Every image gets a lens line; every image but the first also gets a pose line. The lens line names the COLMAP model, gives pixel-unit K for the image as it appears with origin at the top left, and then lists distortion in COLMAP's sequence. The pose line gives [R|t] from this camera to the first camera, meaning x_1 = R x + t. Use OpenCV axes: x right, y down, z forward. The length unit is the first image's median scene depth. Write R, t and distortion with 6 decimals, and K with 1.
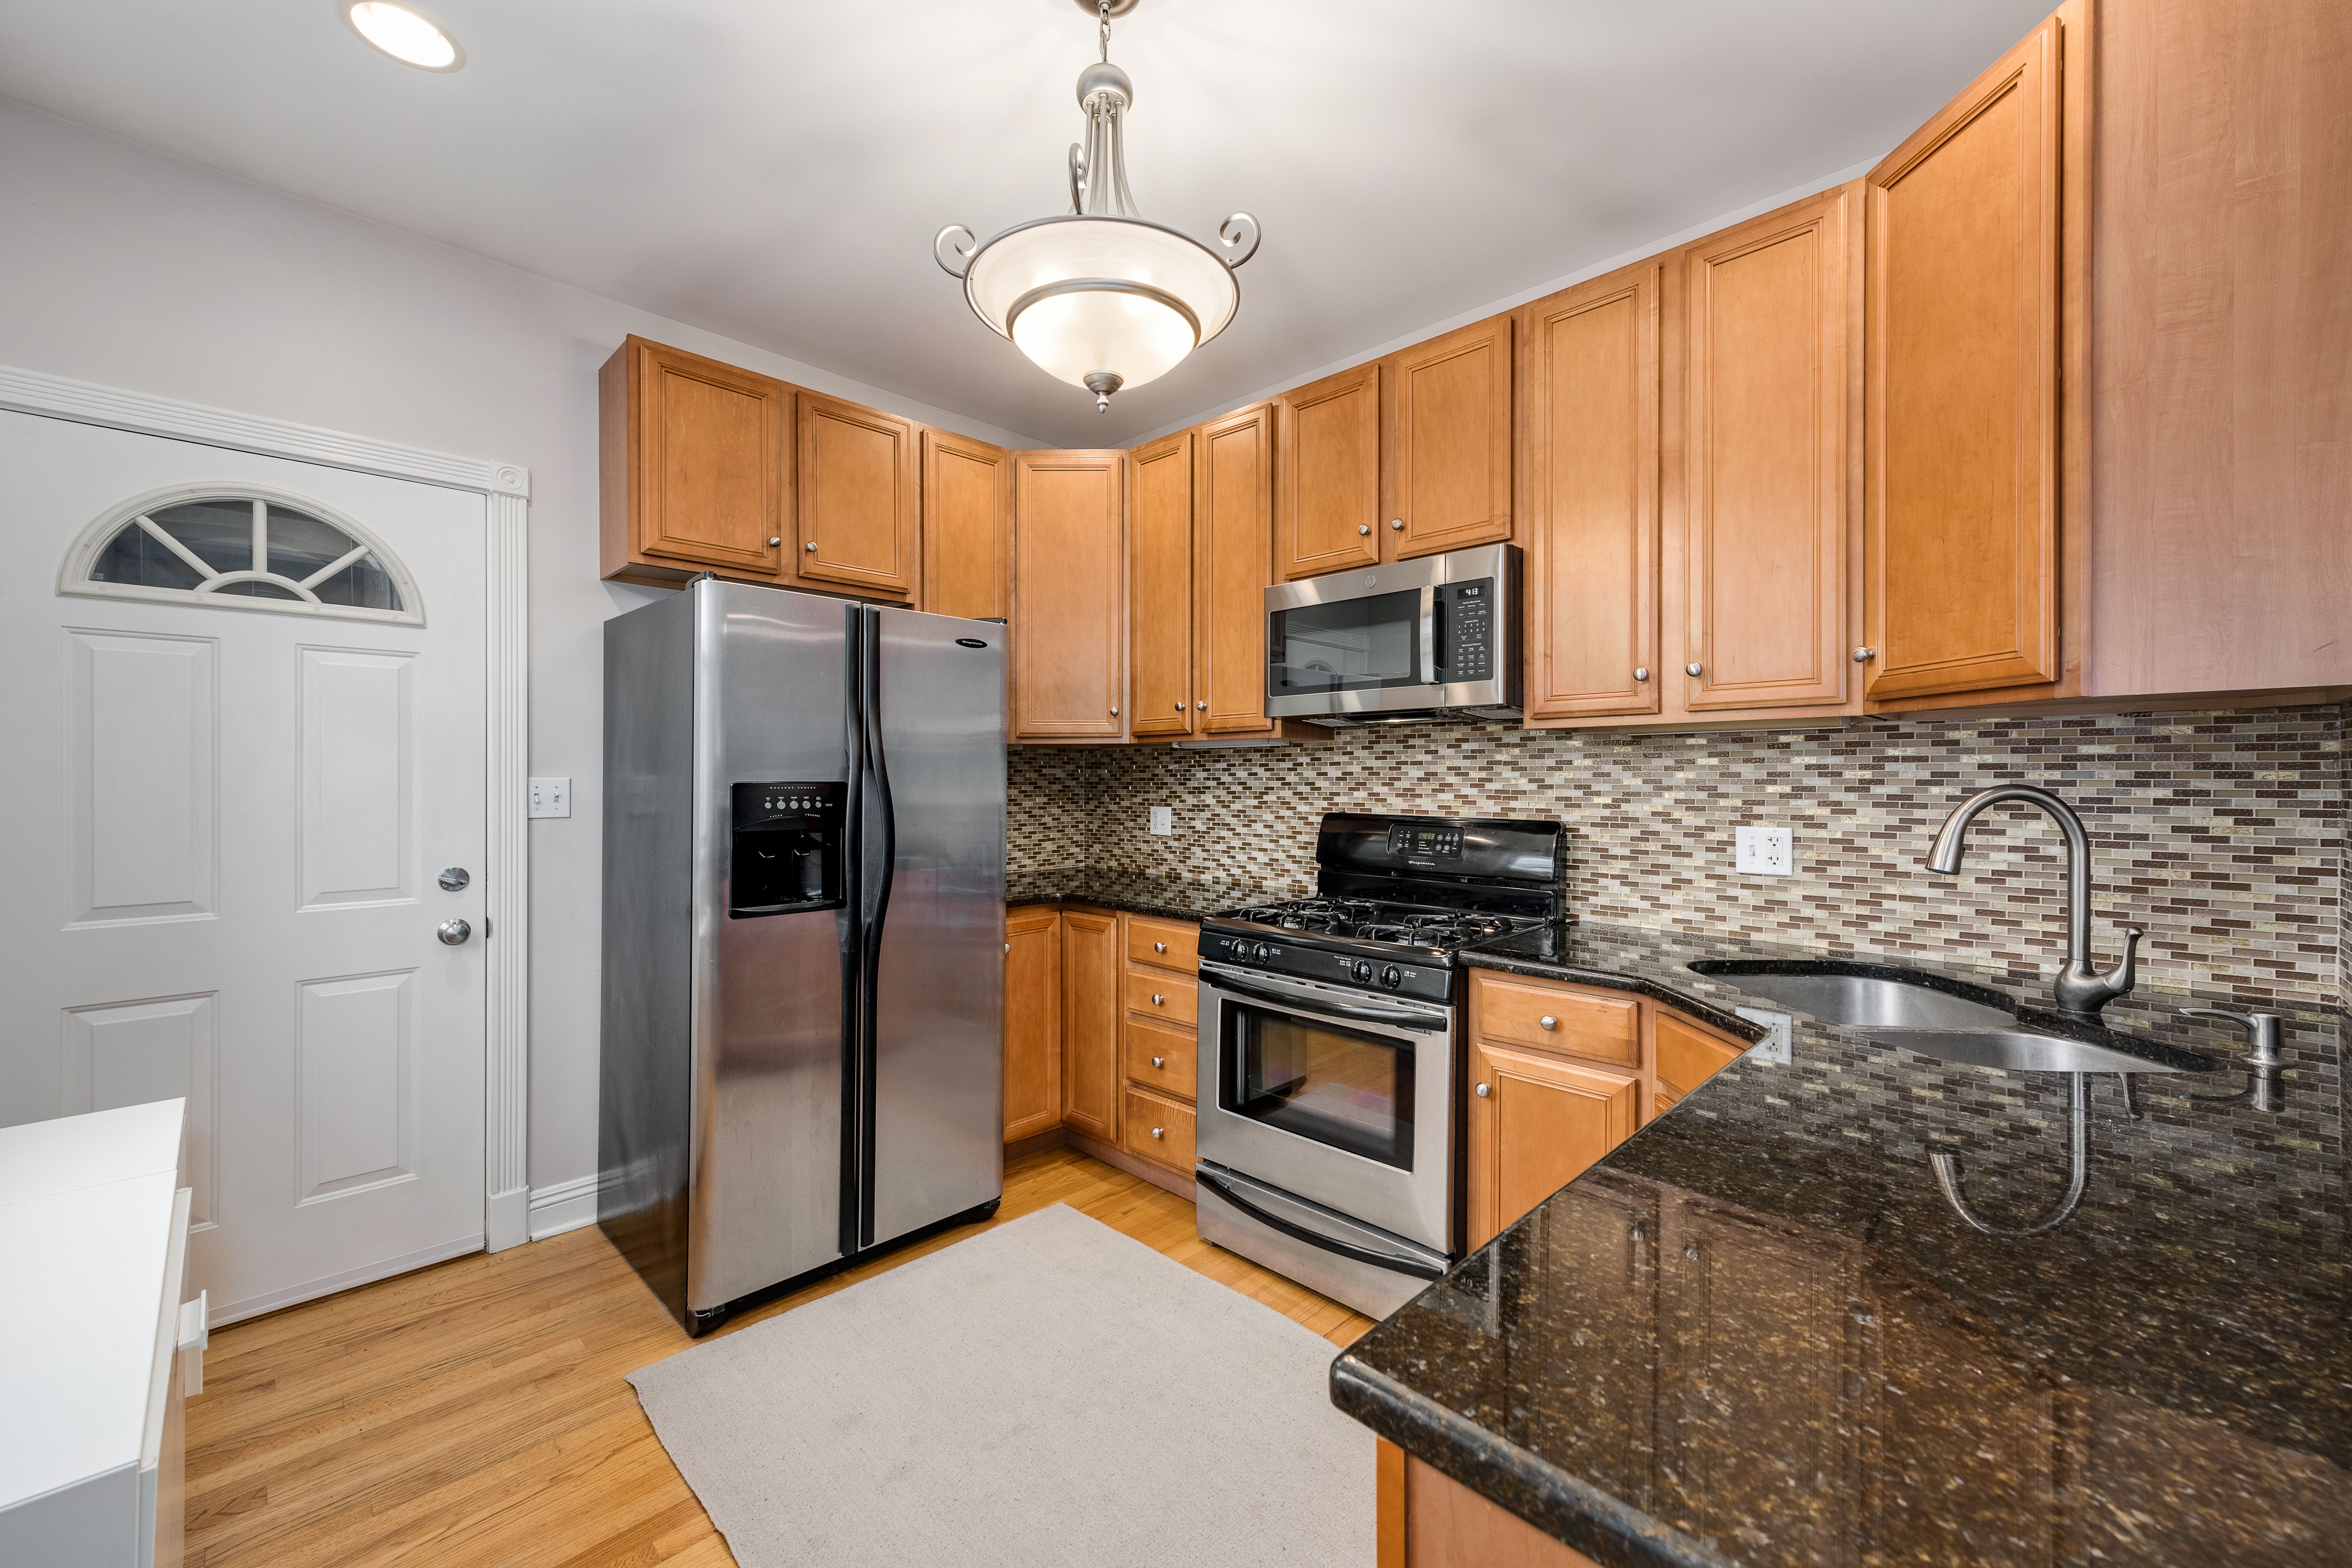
lens RADIAL K [[911.3, 0, 1189.4], [0, 911.3, 783.1], [0, 0, 1]] dist [0.002647, 0.000001]
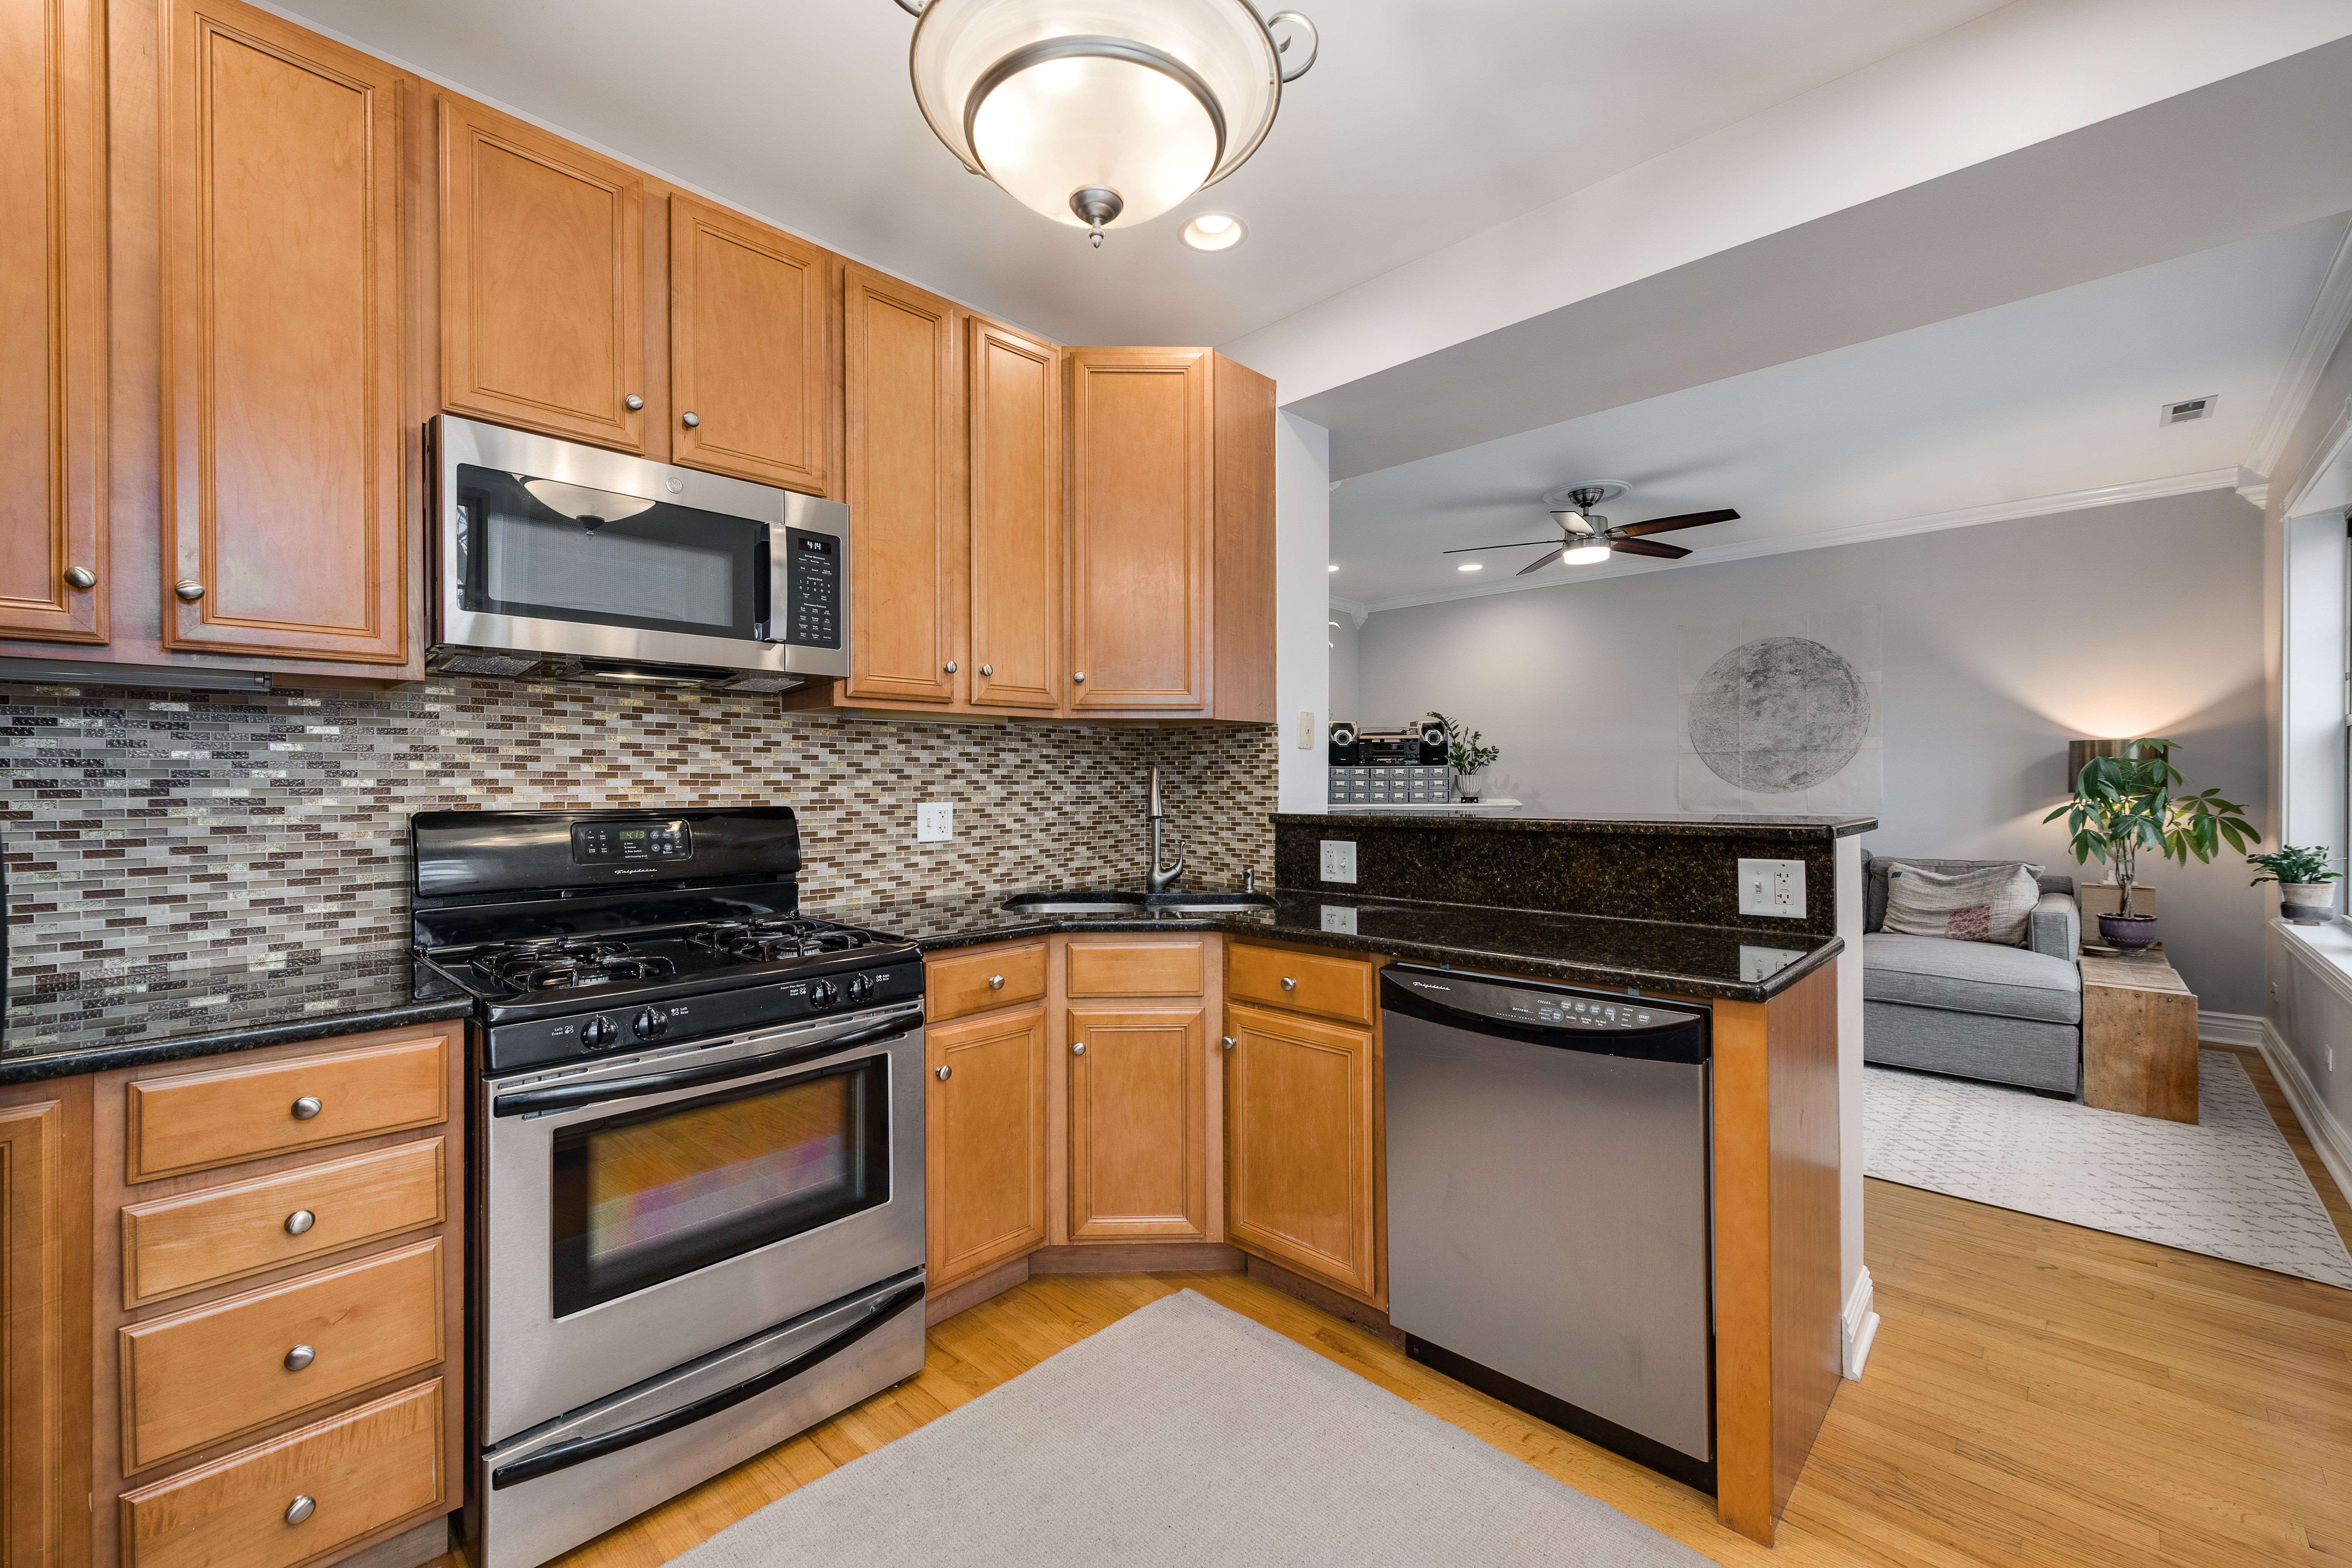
lens RADIAL K [[1010.6, 0, 1201.1], [0, 1010.6, 772.7], [0, 0, 1]] dist [0.009568, 0.000303]
pose [[-0.039025, -0.009531, 0.999193, -0.603801], [-0.010325, 0.999905, 0.009135, -0.006455], [-0.999185, -0.009960, -0.039120, 0.574484]]
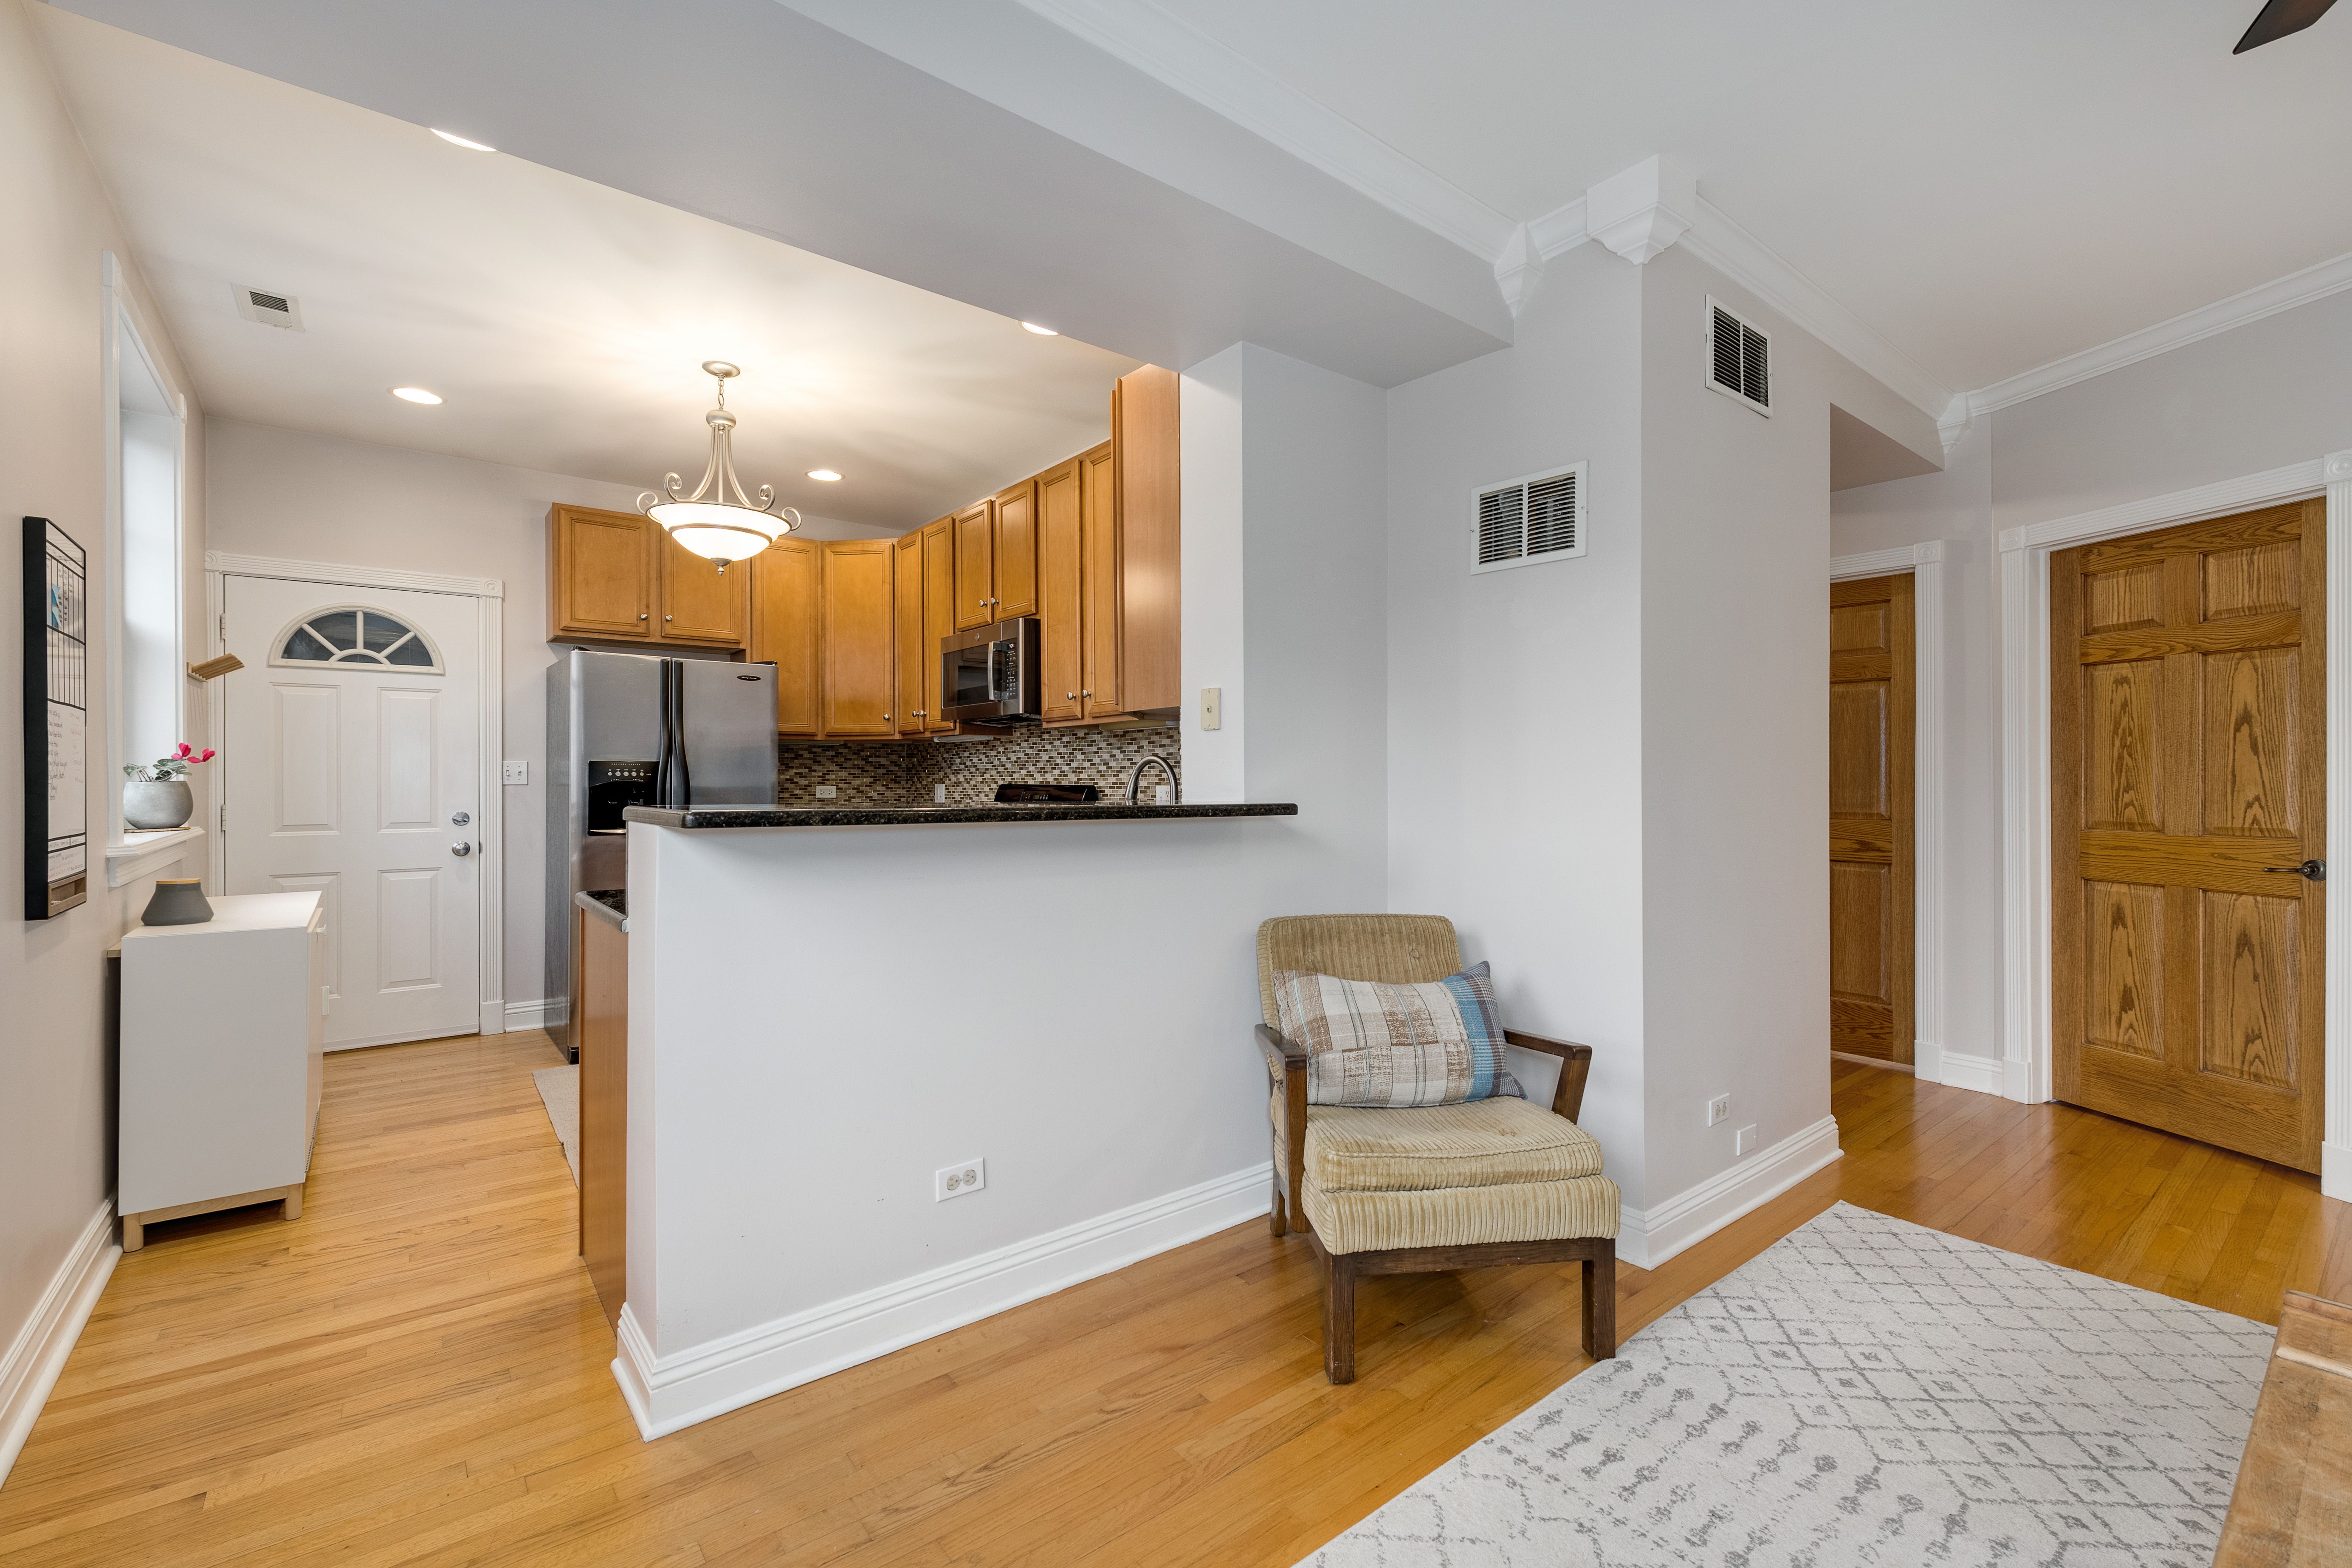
lens RADIAL K [[1010.6, 0, 1188.9], [0, 1010.6, 786.1], [0, 0, 1]] dist [0.009568, 0.000303]
pose [[0.992662, -0.015983, -0.119859, 0.737003], [0.018205, 0.999682, 0.017470, 0.013437], [0.119542, -0.019524, 0.992637, -0.691200]]
